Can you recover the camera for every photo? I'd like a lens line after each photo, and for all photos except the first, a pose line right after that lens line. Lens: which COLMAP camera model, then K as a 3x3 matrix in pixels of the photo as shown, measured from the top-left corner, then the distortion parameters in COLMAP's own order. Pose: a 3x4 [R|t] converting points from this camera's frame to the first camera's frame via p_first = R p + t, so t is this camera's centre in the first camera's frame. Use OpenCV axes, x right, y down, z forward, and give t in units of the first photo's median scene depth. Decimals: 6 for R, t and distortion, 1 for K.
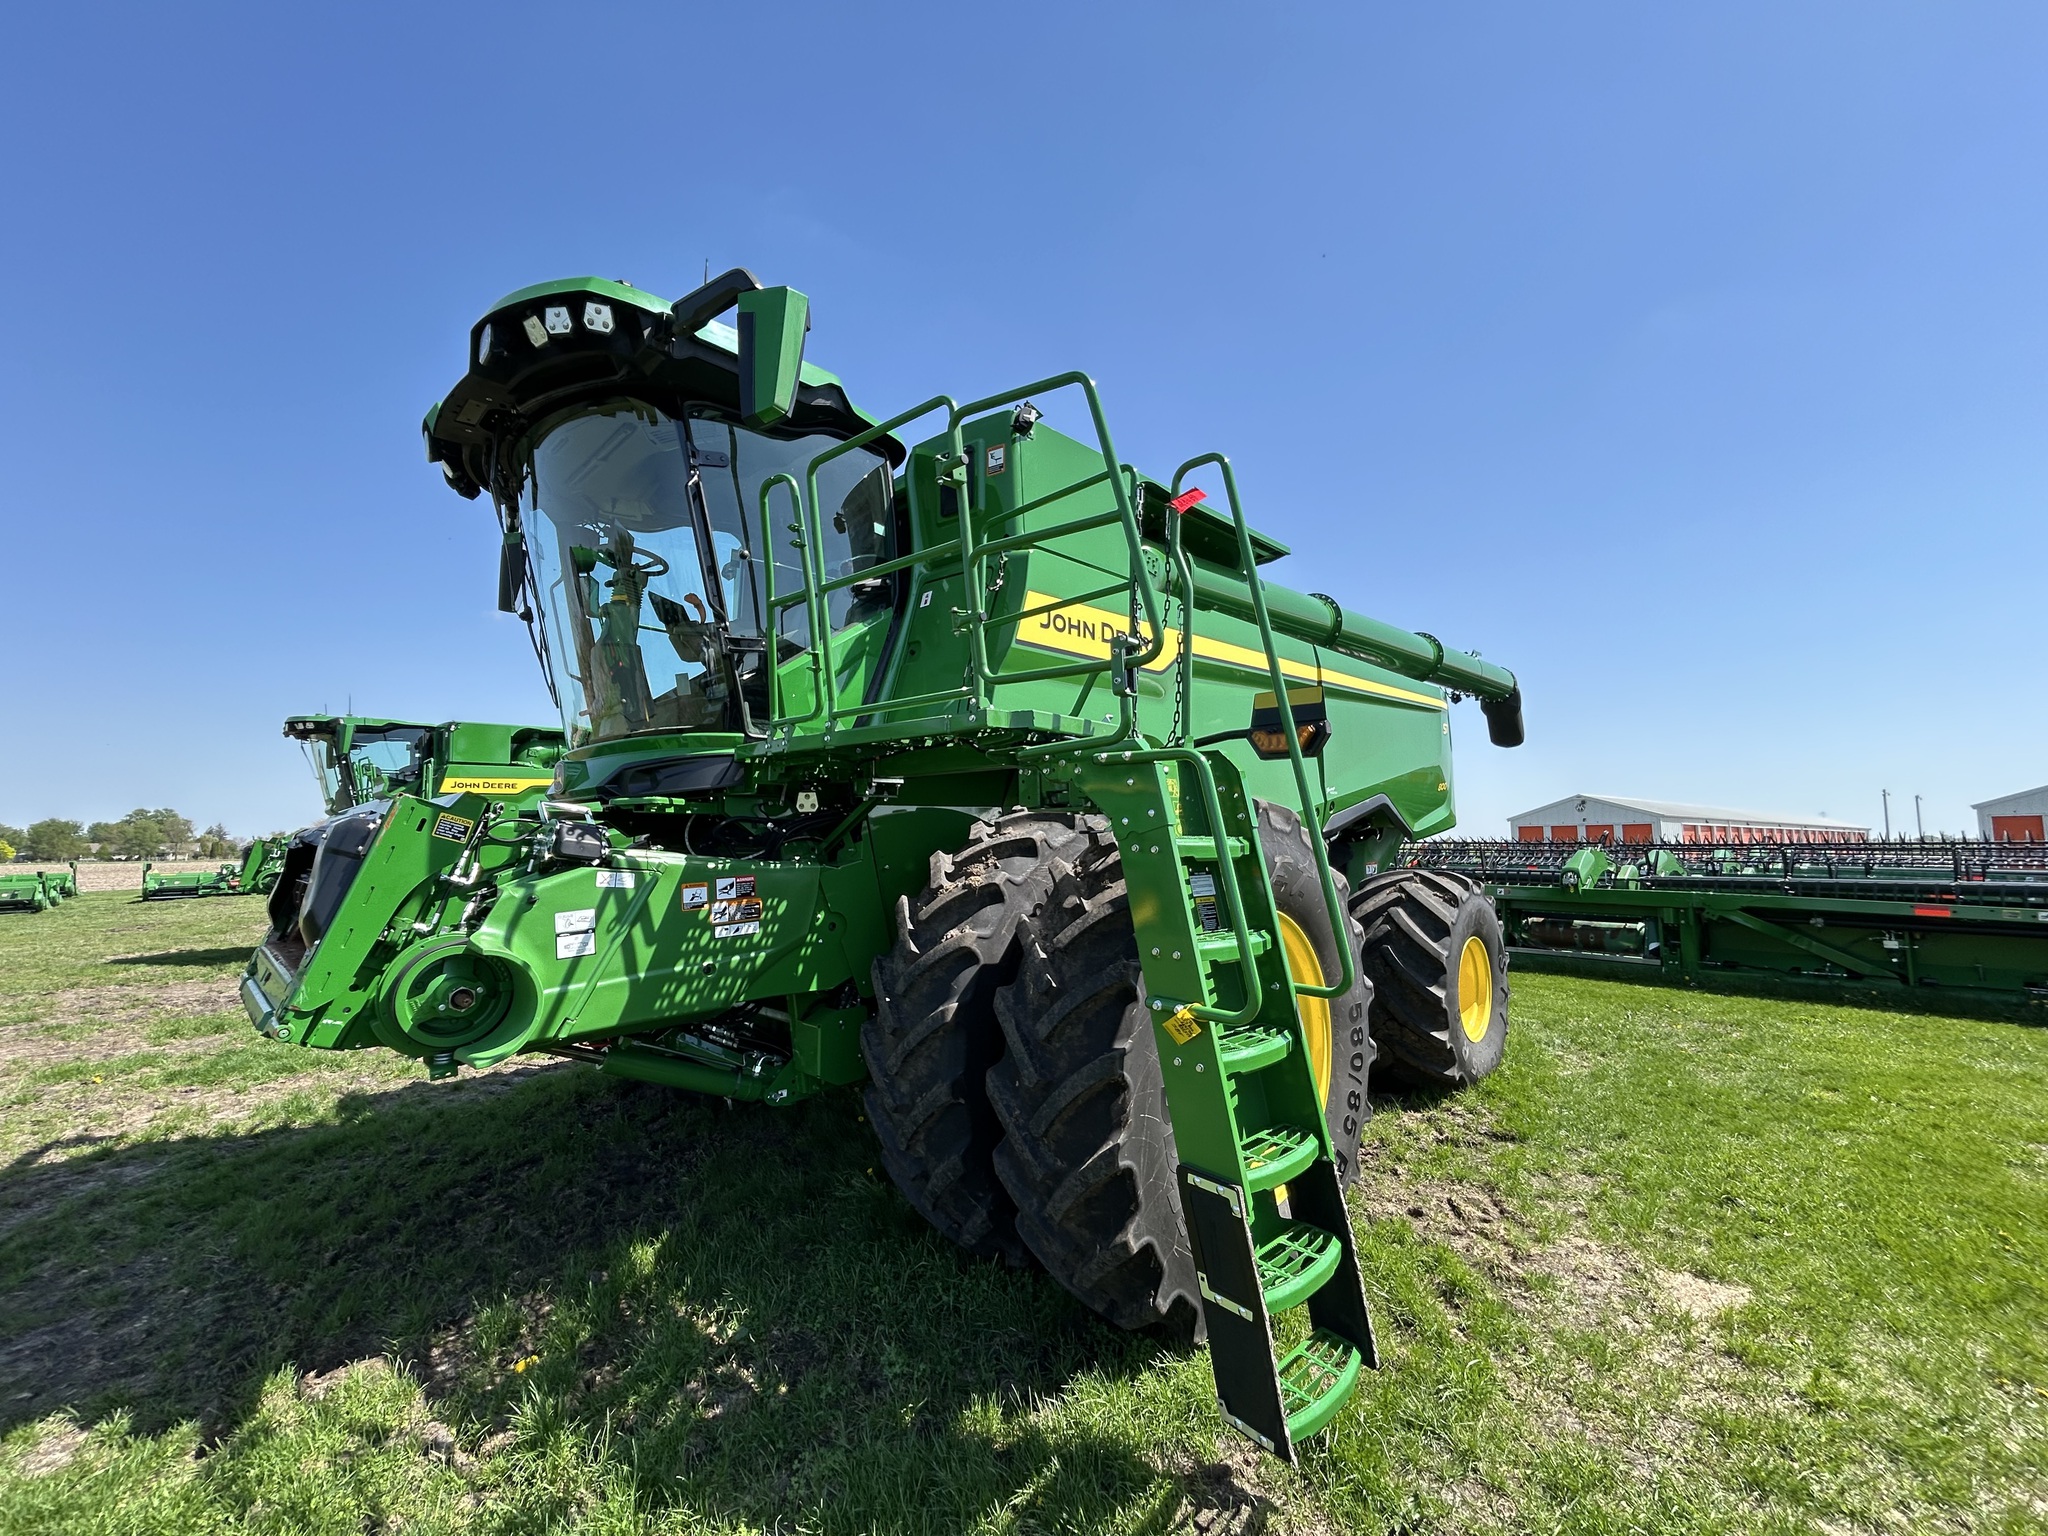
lens RADIAL K [[826.6, 0, 1020.6], [0, 826.6, 773.6], [0, 0, 1]] dist [-0.002377, 0.001155]
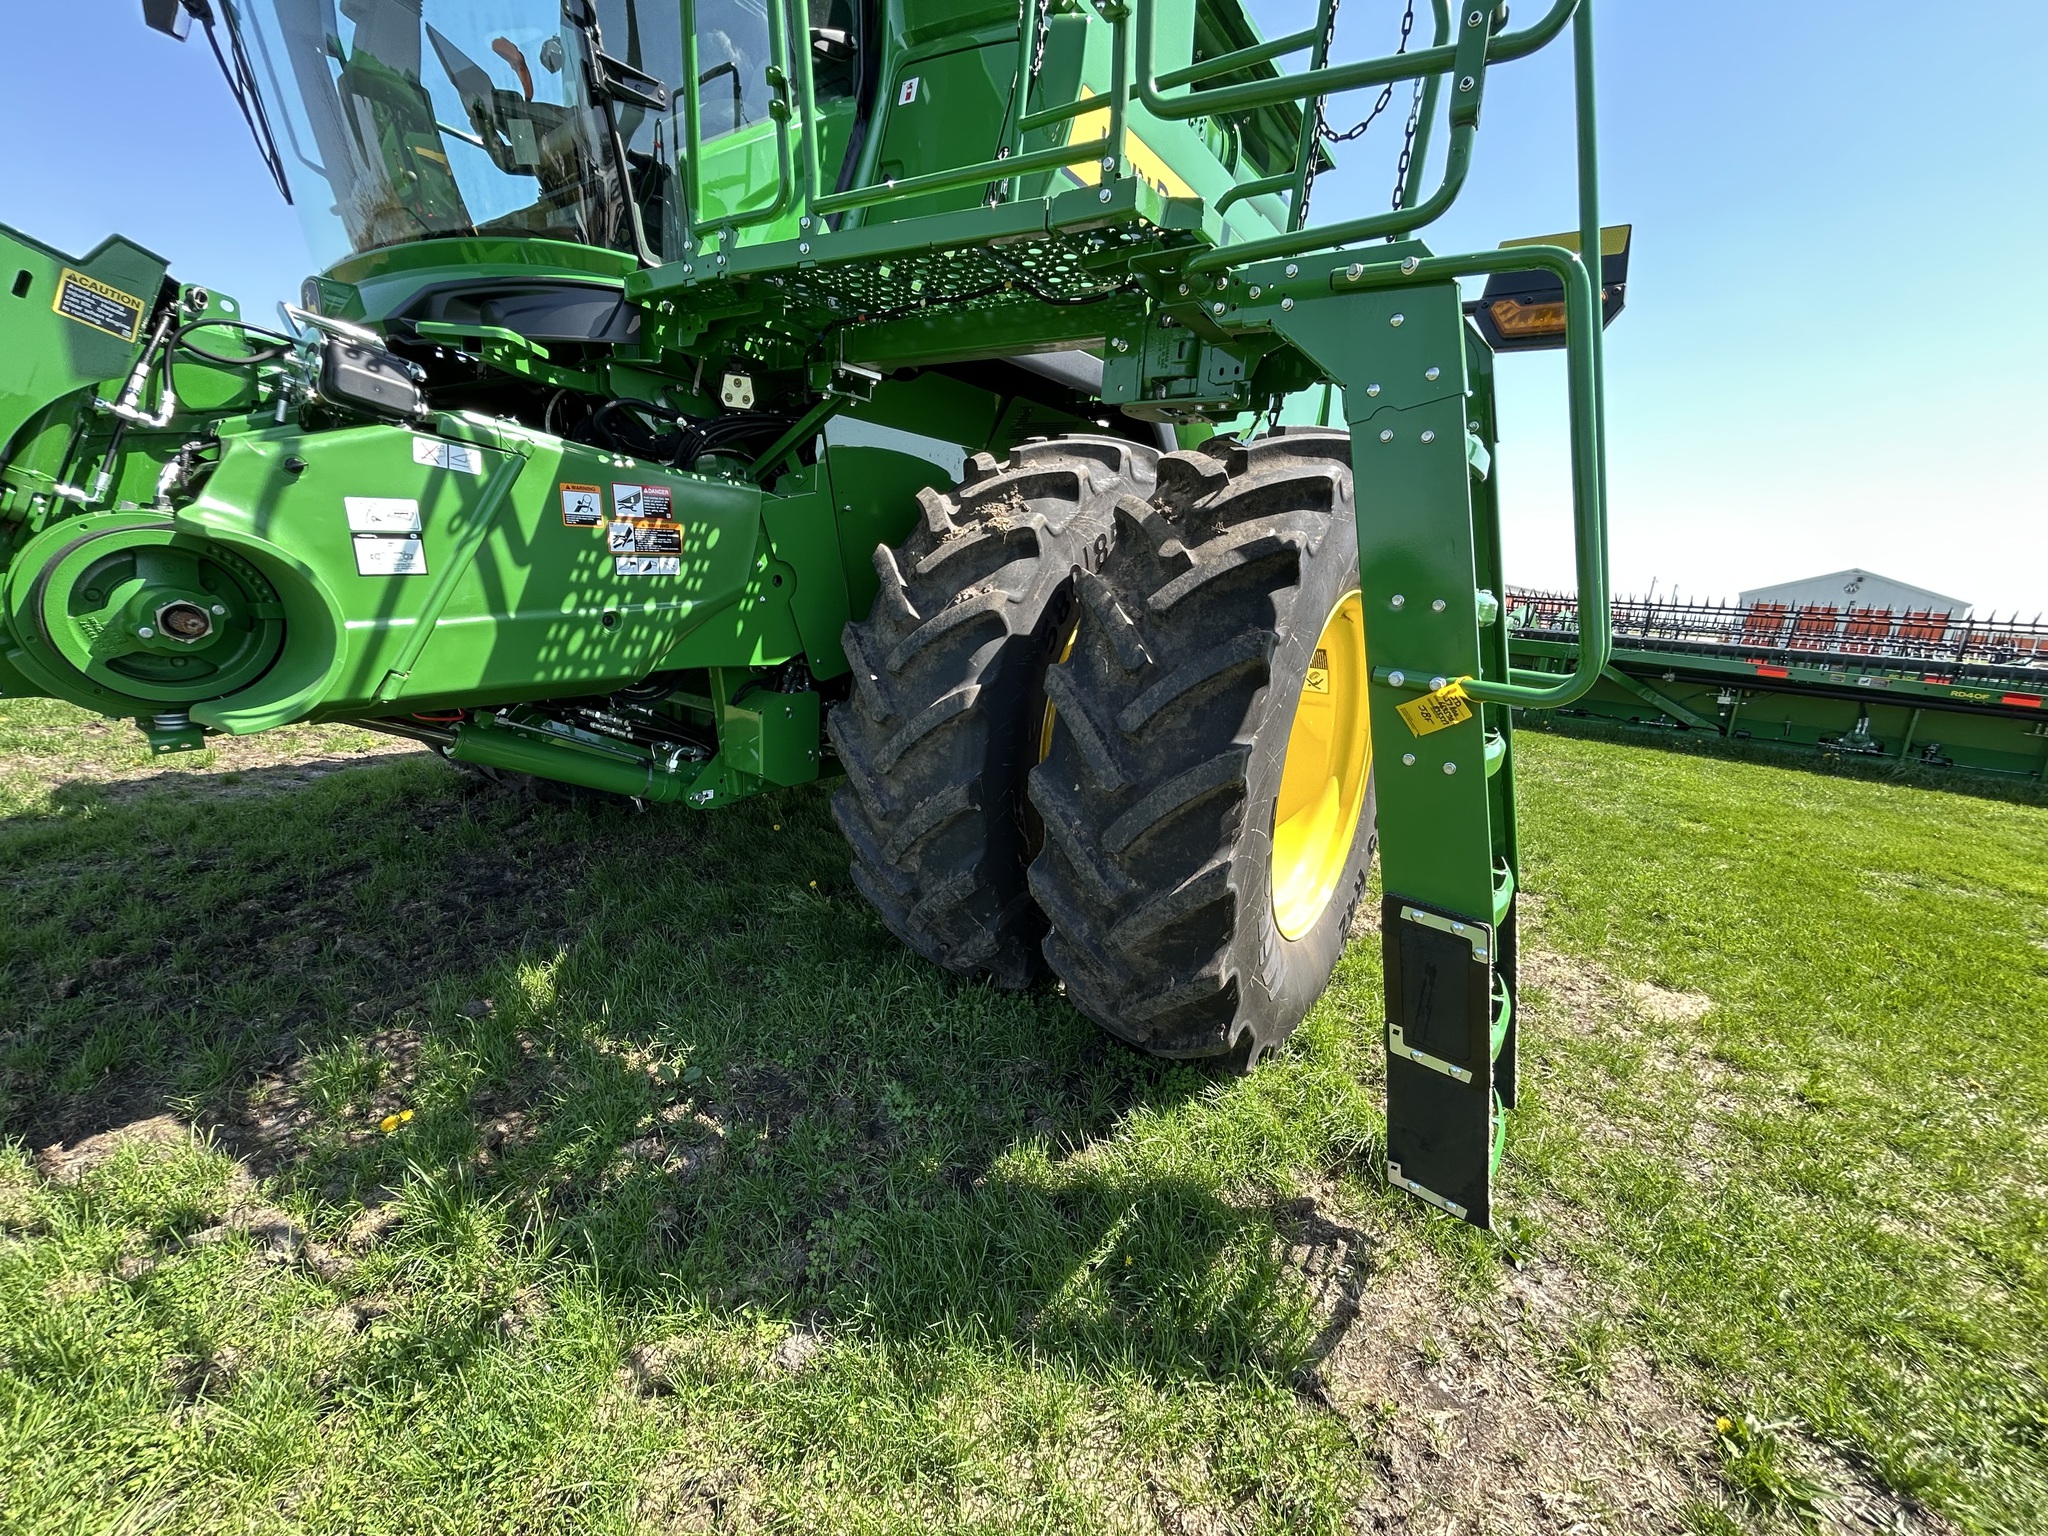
lens RADIAL K [[826.6, 0, 1025.4], [0, 826.6, 769.0], [0, 0, 1]] dist [-0.002377, 0.001155]
pose [[0.981370, 0.034248, 0.189051, -0.166116], [-0.091939, 0.947721, 0.305570, 0.113807], [-0.168702, -0.317258, 0.933213, 0.265780]]
